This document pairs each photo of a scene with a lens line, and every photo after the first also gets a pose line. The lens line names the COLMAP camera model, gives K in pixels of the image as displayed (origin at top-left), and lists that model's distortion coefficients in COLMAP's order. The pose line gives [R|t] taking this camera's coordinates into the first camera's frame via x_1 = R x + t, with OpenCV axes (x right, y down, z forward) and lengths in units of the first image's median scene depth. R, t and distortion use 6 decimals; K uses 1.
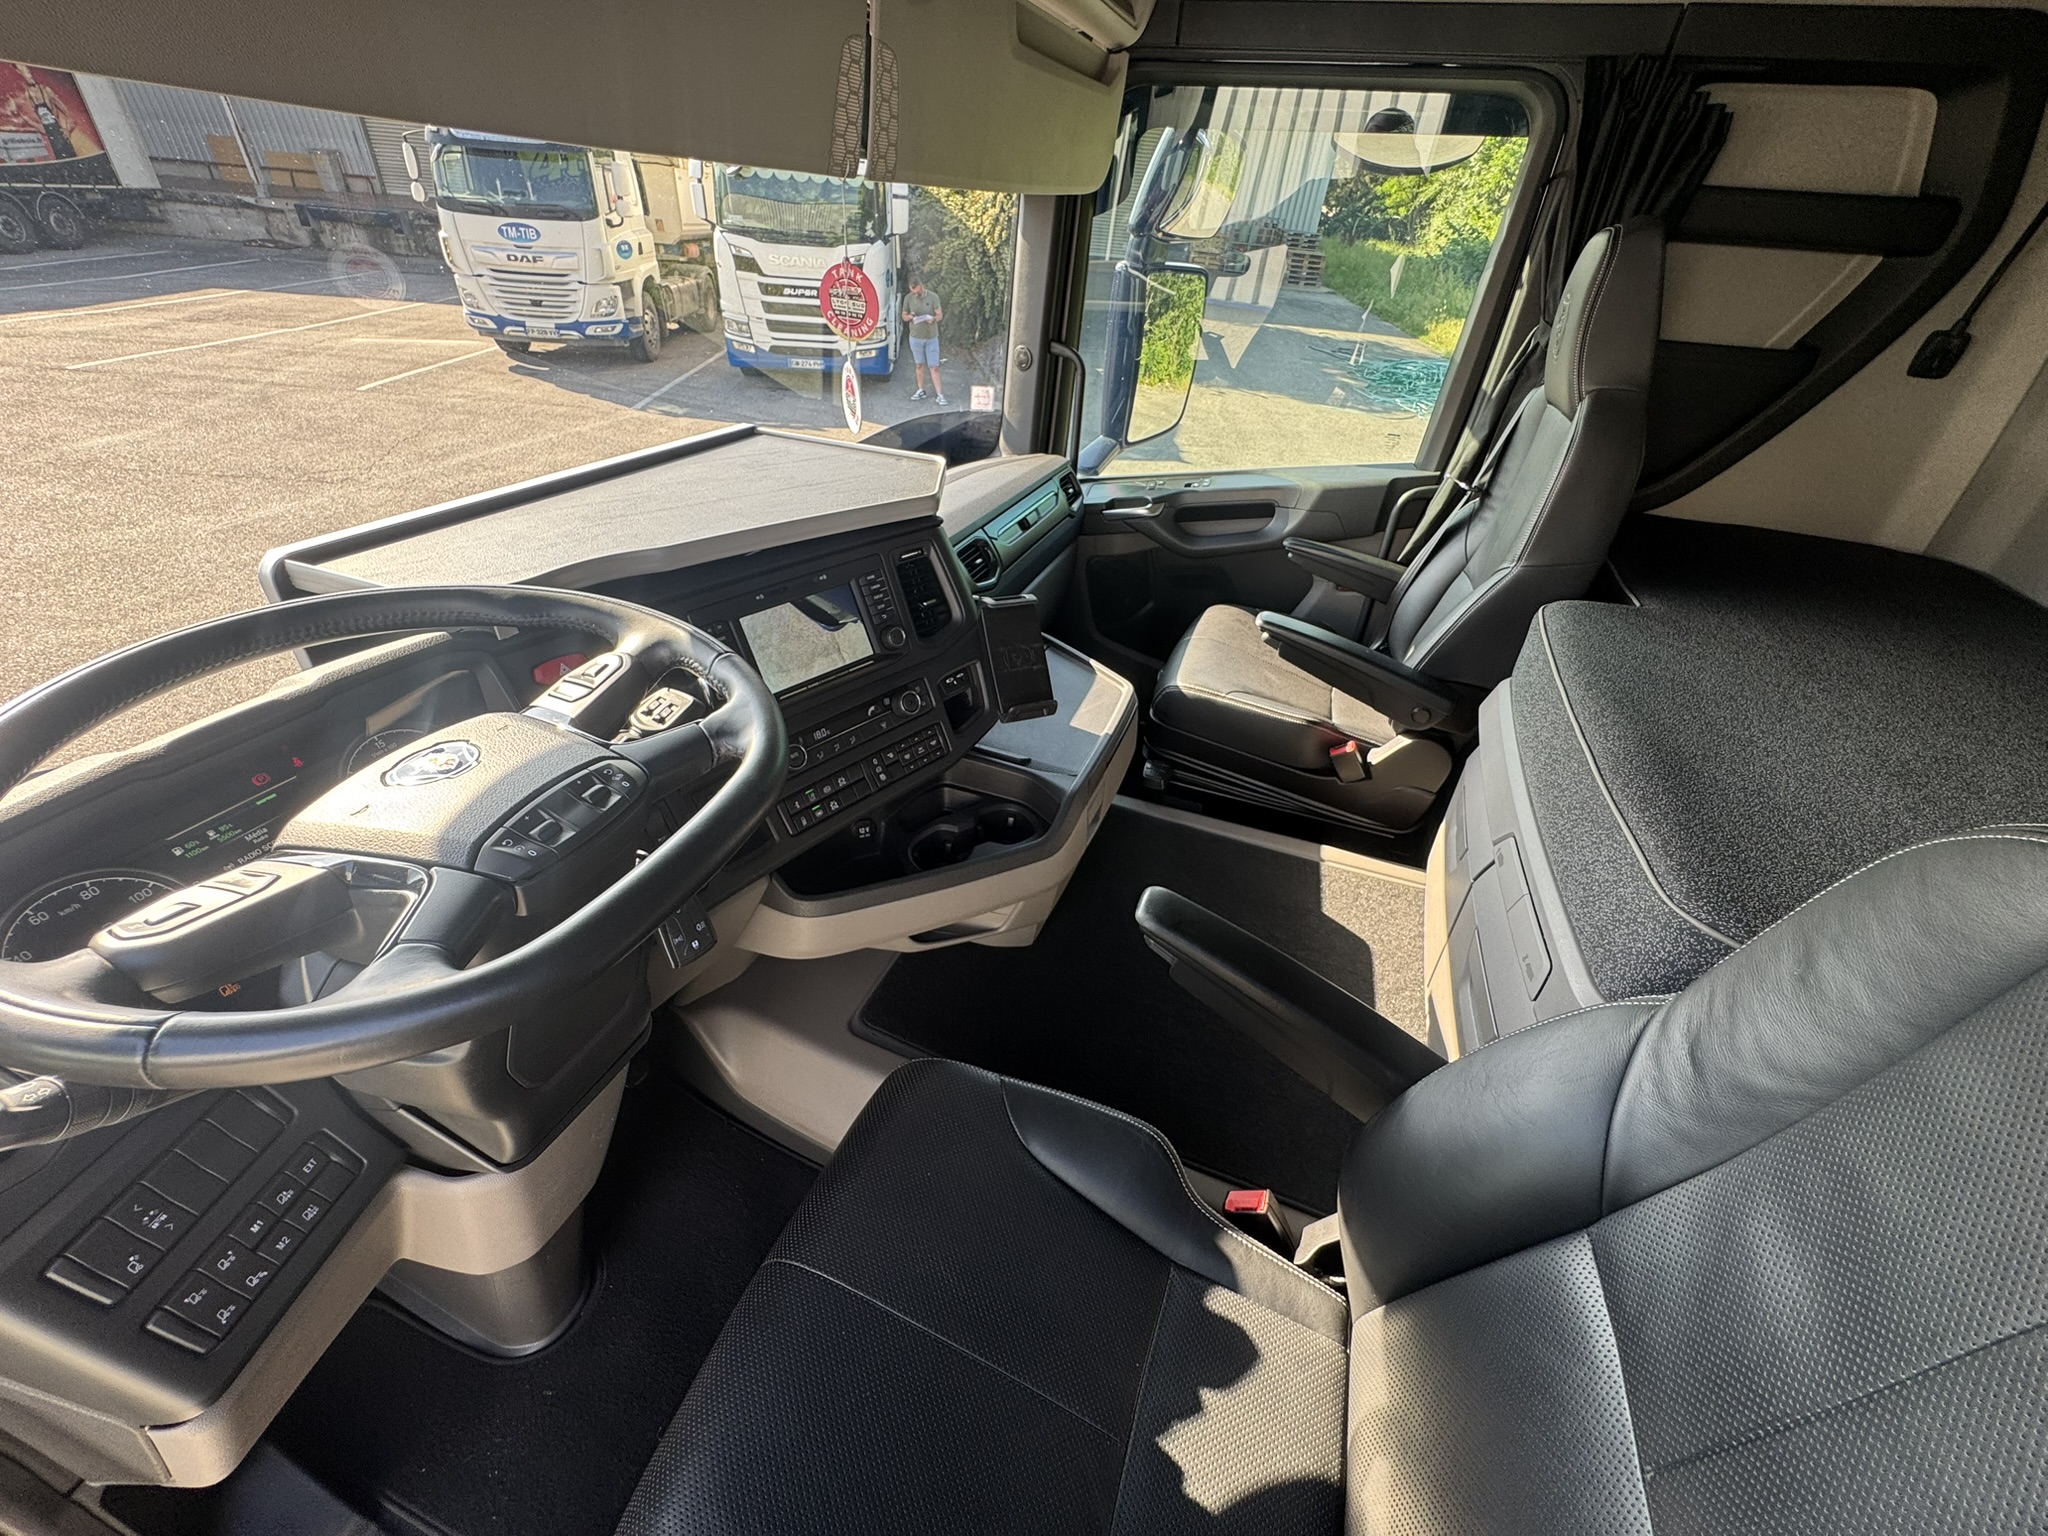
lens RADIAL K [[839.6, 0, 1019.9], [0, 839.6, 756.5], [0, 0, 1]] dist [0.002562, 0.000609]
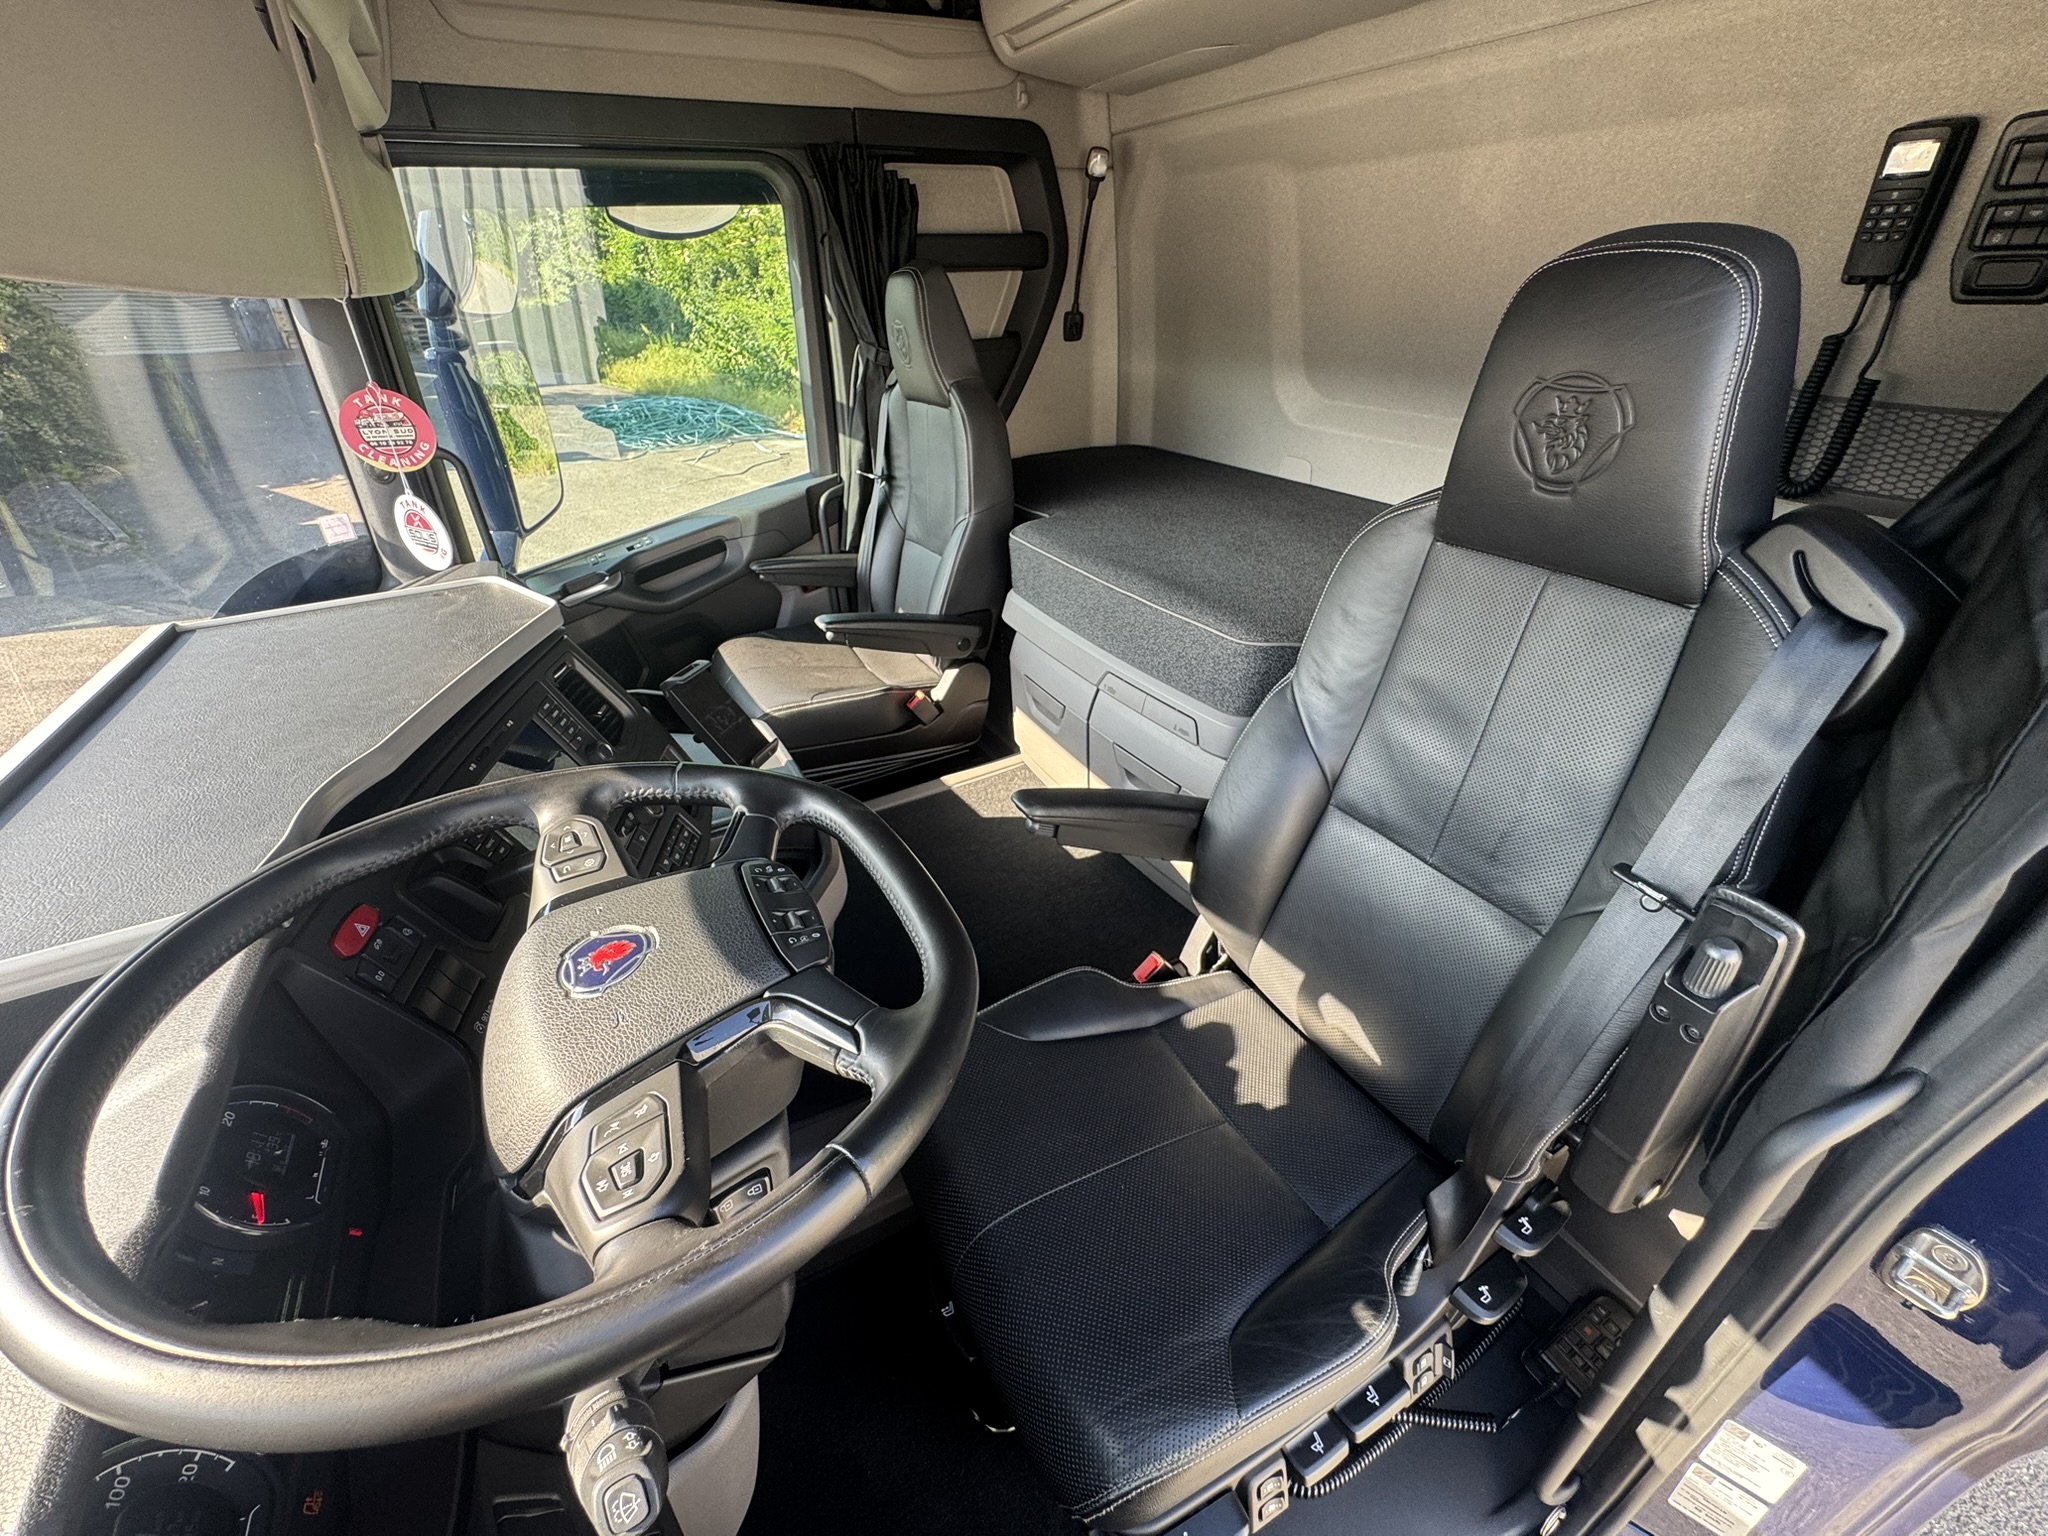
lens RADIAL K [[839.6, 0, 1019.9], [0, 839.6, 756.5], [0, 0, 1]] dist [0.002562, 0.000609]
pose [[0.646759, -0.449714, 0.616003, -0.303132], [0.473718, 0.869850, 0.137666, -0.033447], [-0.597741, 0.202775, 0.775621, -0.005260]]
